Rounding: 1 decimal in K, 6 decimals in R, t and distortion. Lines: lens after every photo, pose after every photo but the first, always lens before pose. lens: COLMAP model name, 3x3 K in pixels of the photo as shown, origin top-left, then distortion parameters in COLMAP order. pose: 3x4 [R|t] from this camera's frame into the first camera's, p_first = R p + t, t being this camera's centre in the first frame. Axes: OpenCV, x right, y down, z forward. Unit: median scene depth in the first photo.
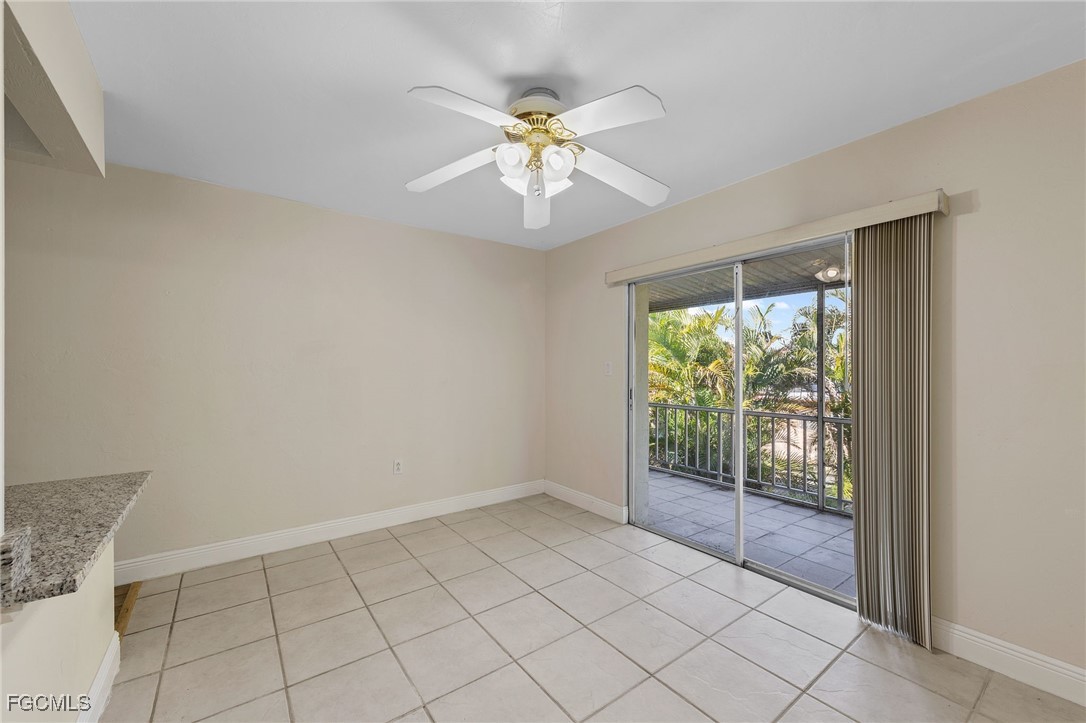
lens RADIAL K [[422.3, 0, 539.4], [0, 422.3, 366.3], [0, 0, 1]] dist [0.001486, 0.000114]
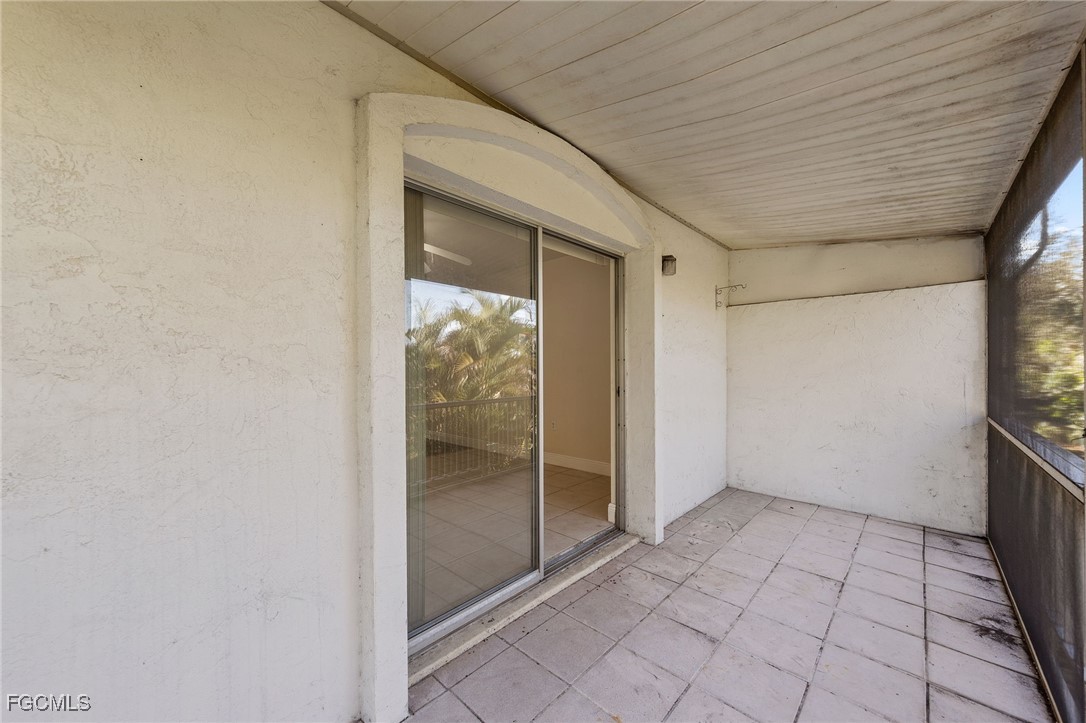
lens RADIAL K [[405.7, 0, 544.0], [0, 405.7, 369.3], [0, 0, 1]] dist [0.001732, 0.000235]
pose [[0.192140, 0.003961, -0.981359, 1.035499], [0.013215, 0.999891, 0.006623, 0.028904], [0.981278, -0.014241, 0.192067, 0.681750]]
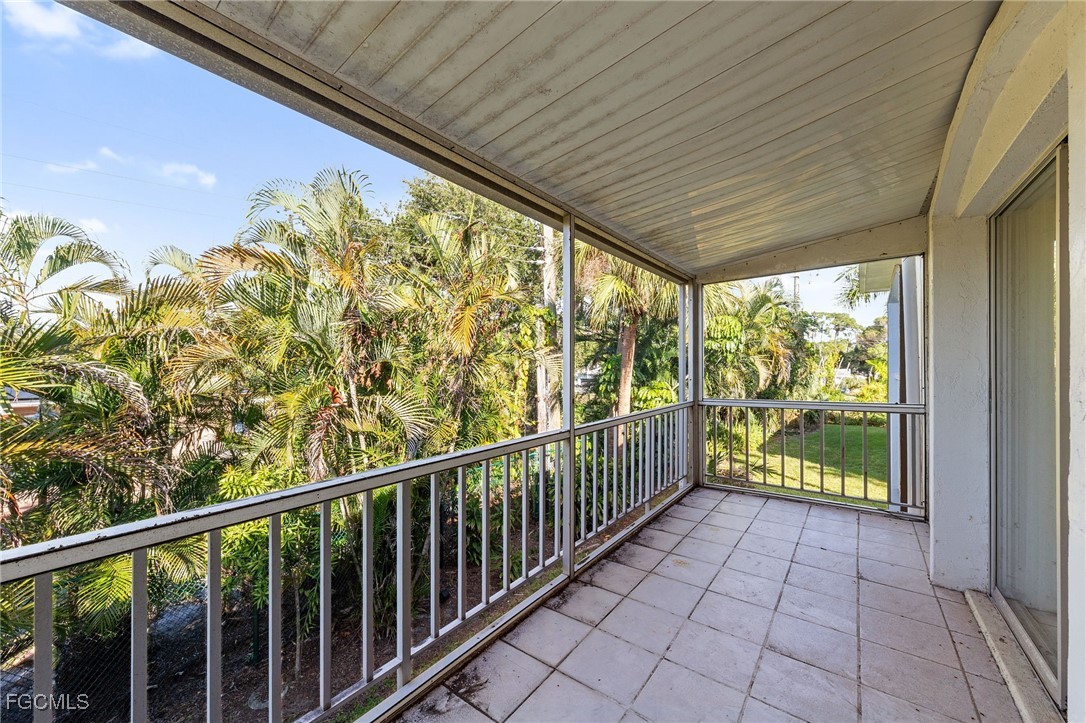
lens RADIAL K [[404.0, 0, 536.9], [0, 404.0, 364.1], [0, 0, 1]] dist [0.000964, 0.000192]
pose [[-0.270590, -0.007330, 0.962667, 0.125252], [-0.005586, 0.999966, 0.006044, 0.020618], [-0.962678, -0.003742, -0.270622, 1.443148]]
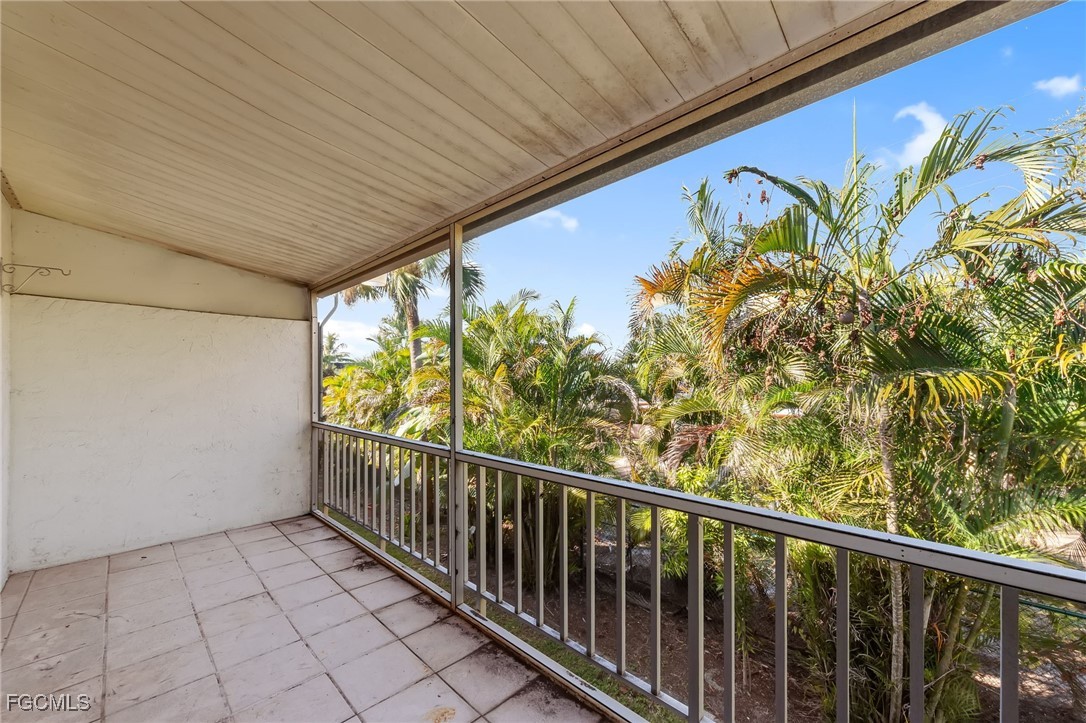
lens RADIAL K [[409.0, 0, 539.4], [0, 409.0, 377.0], [0, 0, 1]] dist [0.001799, 0.000298]
pose [[0.985205, -0.001064, 0.171376, 0.813749], [0.001868, 0.999988, -0.004531, 0.022658], [-0.171369, 0.004785, 0.985195, 0.501249]]
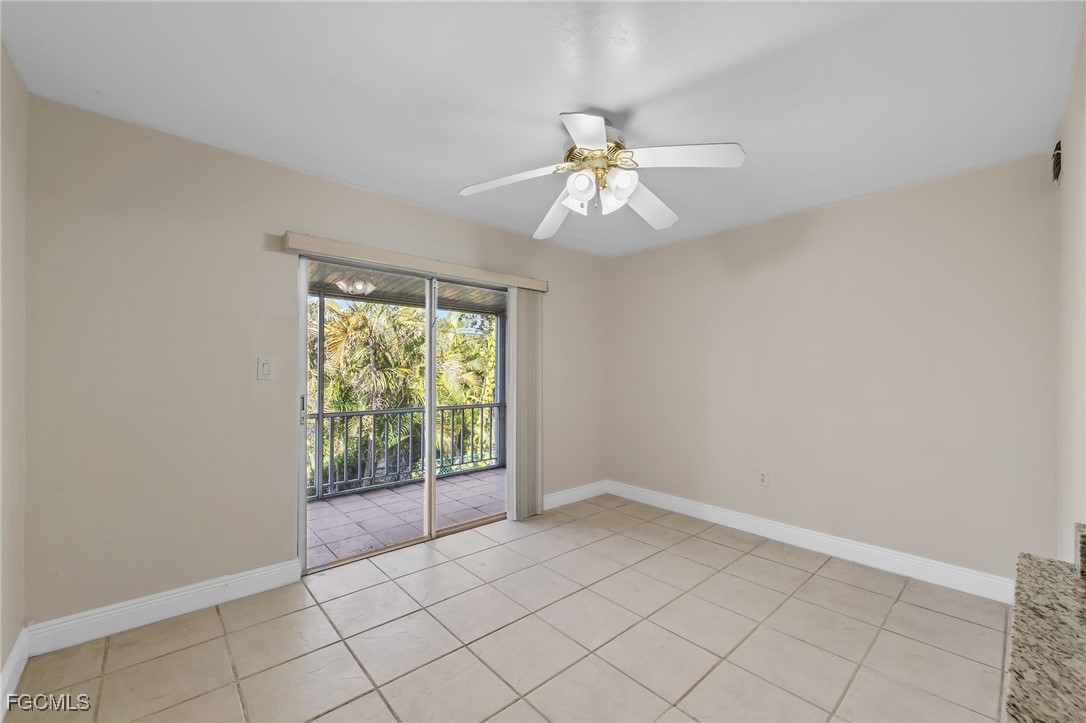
lens RADIAL K [[432.2, 0, 538.7], [0, 432.2, 374.1], [0, 0, 1]] dist [0.001121, 0.000191]
pose [[-0.085052, -0.012392, 0.996299, -0.573498], [-0.009521, 0.999887, 0.011624, 0.001451], [-0.996331, -0.008497, -0.085160, 0.642288]]
